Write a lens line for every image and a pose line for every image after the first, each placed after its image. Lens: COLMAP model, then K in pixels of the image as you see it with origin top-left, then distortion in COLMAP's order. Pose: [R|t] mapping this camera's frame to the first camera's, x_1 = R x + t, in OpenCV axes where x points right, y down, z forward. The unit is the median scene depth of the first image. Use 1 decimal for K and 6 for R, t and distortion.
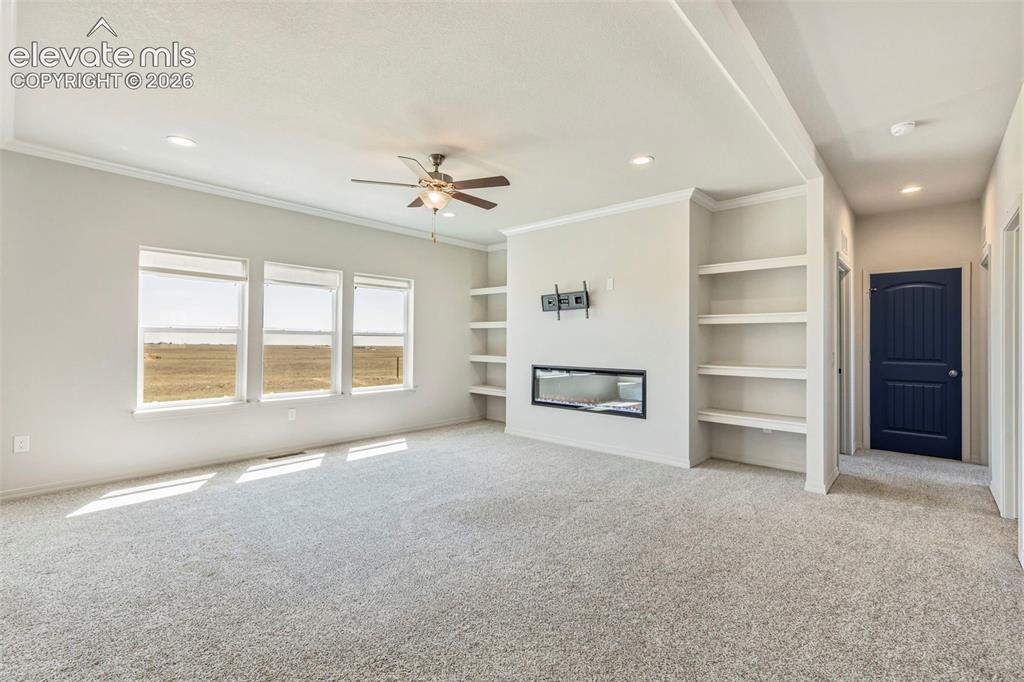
lens RADIAL K [[456.2, 0, 512.0], [0, 456.2, 336.7], [0, 0, 1]] dist [0.003602, 0.000208]
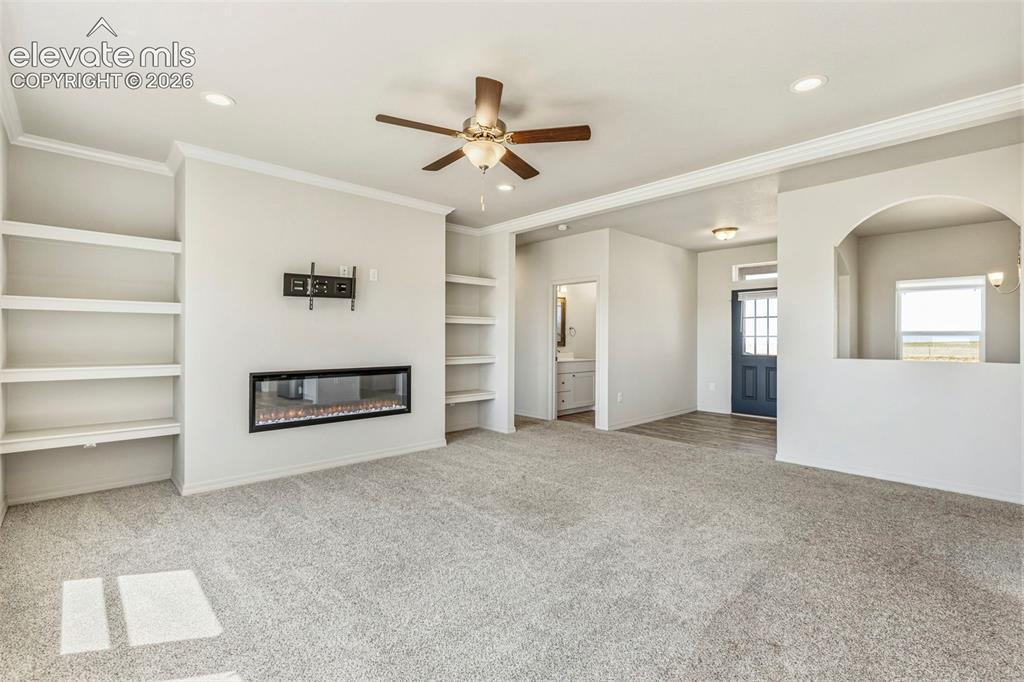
lens RADIAL K [[462.6, 0, 512.0], [0, 462.6, 341.0], [0, 0, 1]] dist [0.001166, 0.000088]
pose [[0.078471, -0.011257, 0.996853, -0.682889], [-0.011445, 0.999860, 0.012192, 0.002287], [-0.996851, -0.012366, 0.078331, 0.647041]]
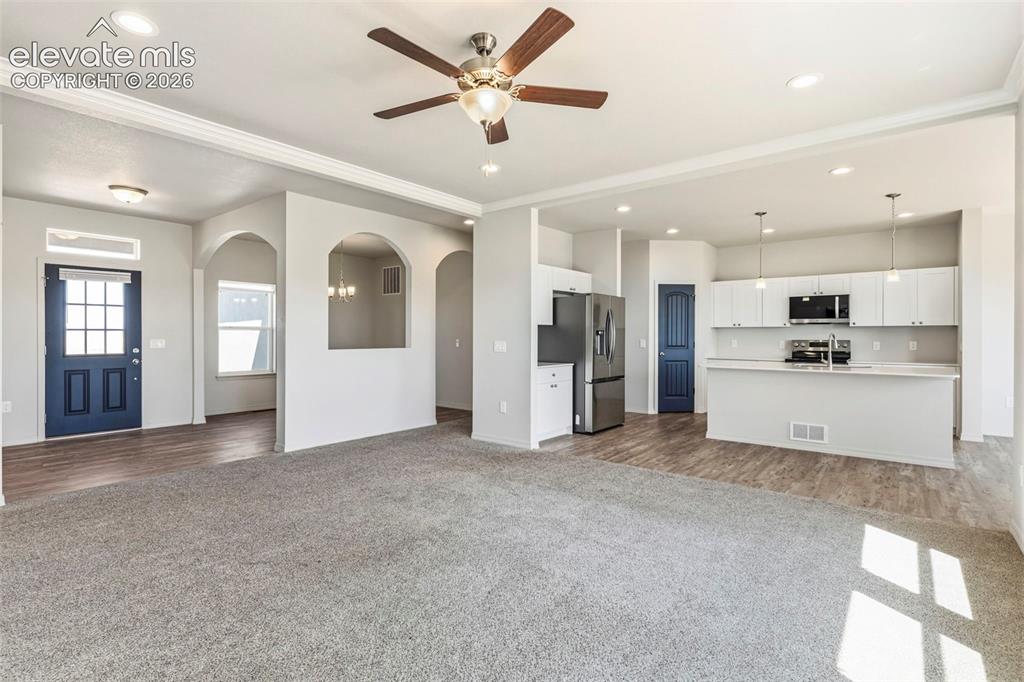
lens RADIAL K [[490.4, 0, 512.8], [0, 490.4, 338.1], [0, 0, 1]] dist [-0.003143, 0.000143]
pose [[-0.998083, -0.007964, -0.061374, -0.121096], [-0.007886, 0.999968, -0.001507, 0.010048], [0.061384, -0.001020, -0.998114, 1.216677]]
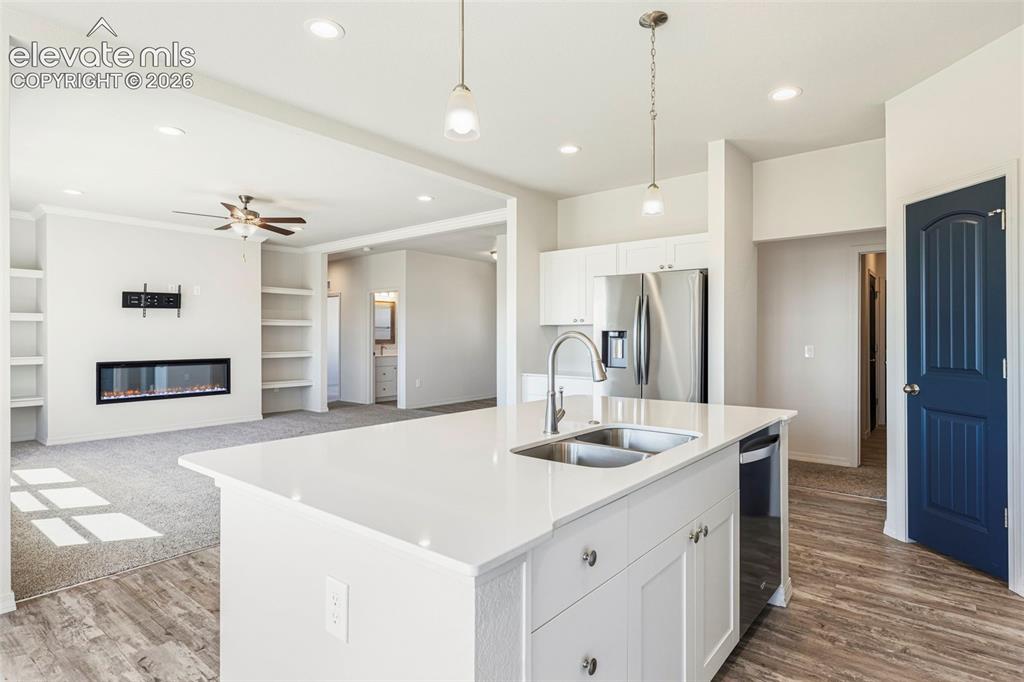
lens RADIAL K [[543.3, 0, 511.9], [0, 543.3, 339.4], [0, 0, 1]] dist [0.000578, 0.000203]
pose [[-0.054200, -0.011479, 0.998464, -1.282477], [-0.008378, 0.999904, 0.011041, -0.006462], [-0.998495, -0.007767, -0.054291, 0.233242]]
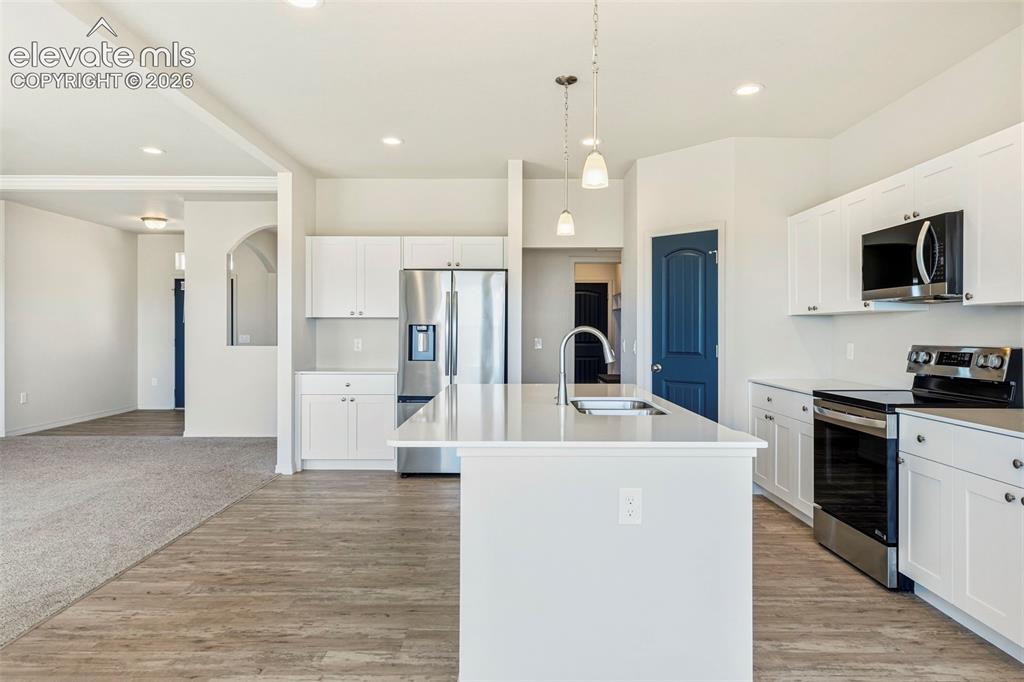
lens RADIAL K [[649.1, 0, 512.6], [0, 649.1, 336.4], [0, 0, 1]] dist [0.007677, 0.002049]
pose [[-0.672201, -0.014483, 0.740227, -1.309589], [-0.013086, 0.999885, 0.007679, -0.002823], [-0.740253, -0.004525, -0.672314, 0.632402]]
